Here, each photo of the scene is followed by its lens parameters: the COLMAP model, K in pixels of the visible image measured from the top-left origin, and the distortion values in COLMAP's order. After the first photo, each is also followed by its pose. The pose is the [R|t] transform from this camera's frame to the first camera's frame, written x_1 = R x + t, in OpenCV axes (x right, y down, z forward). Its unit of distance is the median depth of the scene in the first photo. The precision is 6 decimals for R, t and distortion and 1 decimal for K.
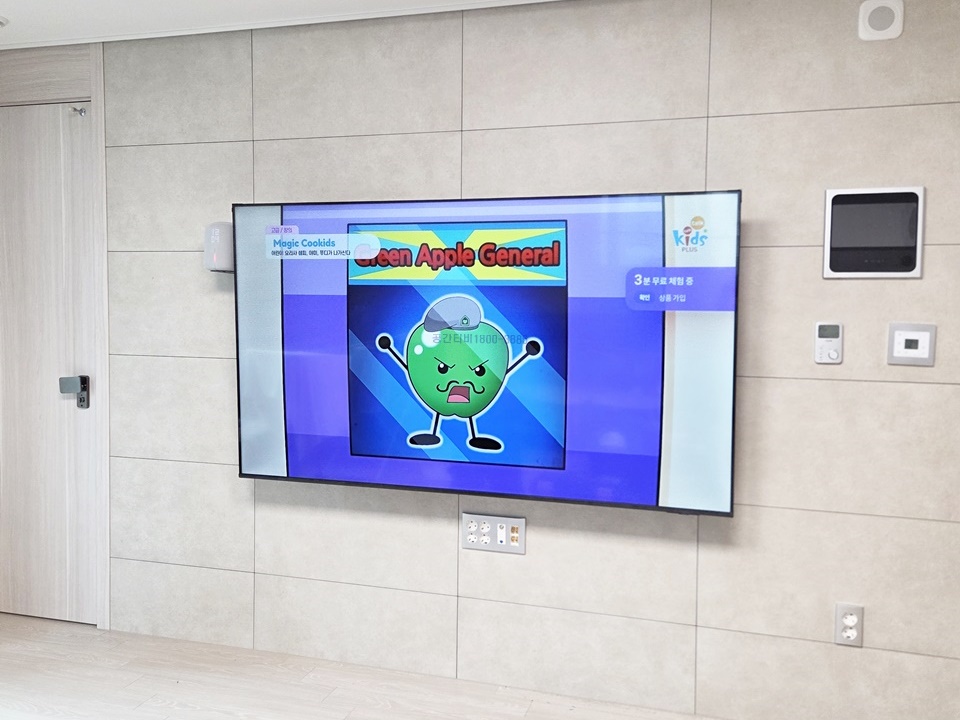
lens RADIAL K [[871.1, 0, 477.8], [0, 871.1, 342.7], [0, 0, 1]] dist [0.066361, -0.051340]
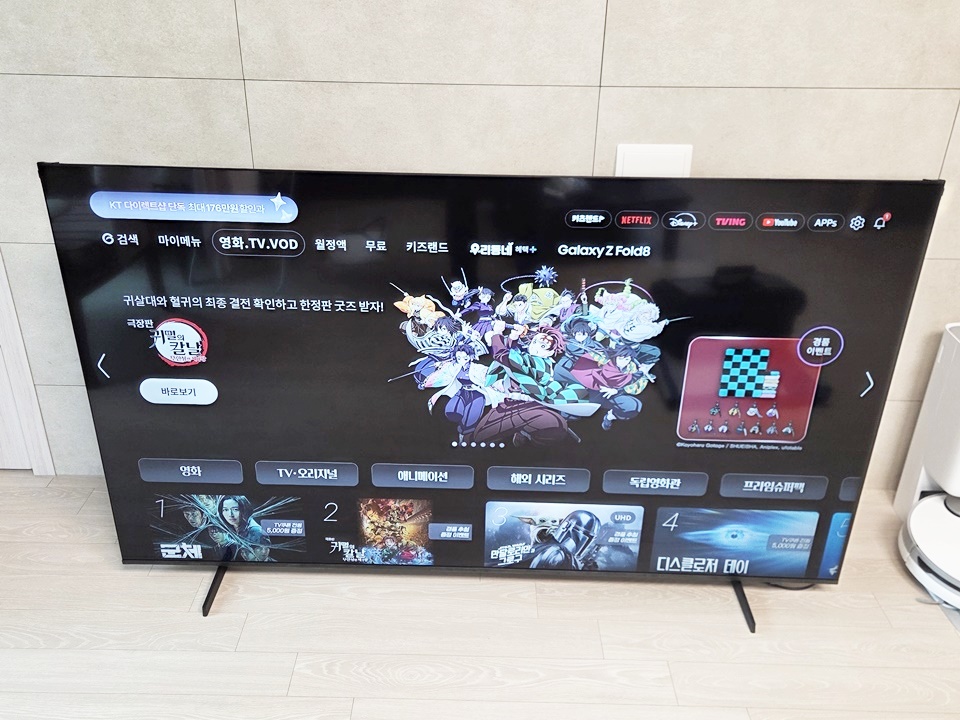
lens RADIAL K [[871.1, 0, 477.6], [0, 871.1, 357.9], [0, 0, 1]] dist [0.066361, -0.051340]
pose [[0.958484, -0.125423, 0.256082, -0.307267], [0.008598, 0.910374, 0.413697, -0.062558], [-0.285017, -0.394320, 0.873657, 0.376363]]
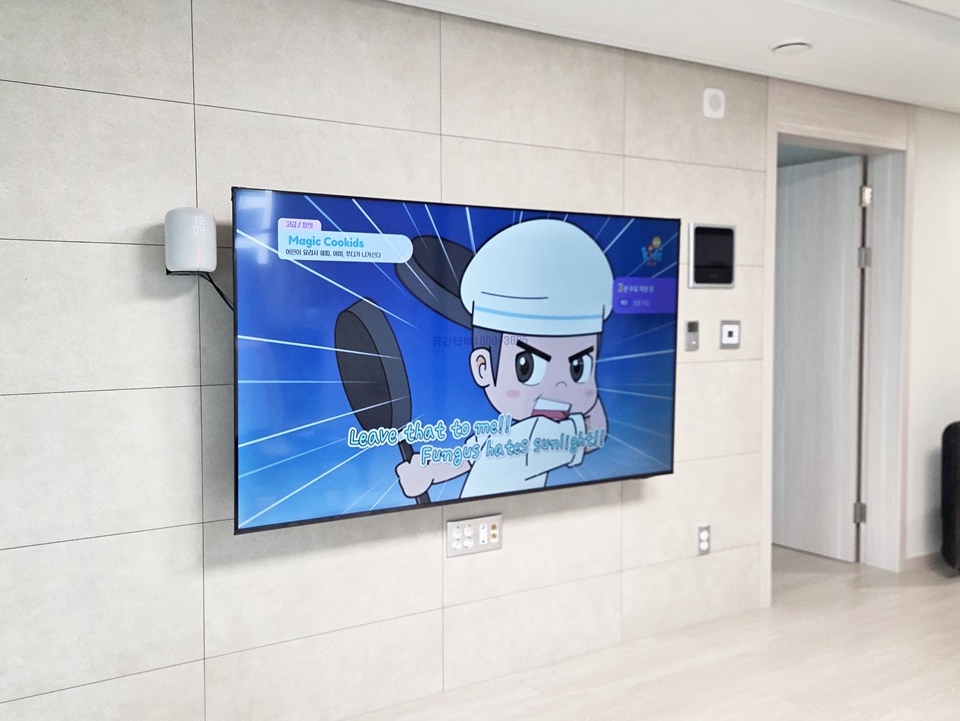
lens RADIAL K [[871.1, 0, 472.1], [0, 871.1, 353.5], [0, 0, 1]] dist [0.066361, -0.051340]
pose [[0.653367, -0.049302, 0.755434, -0.753997], [0.047537, 0.998580, 0.024057, -0.018599], [-0.755547, 0.020193, 0.654783, 0.335137]]
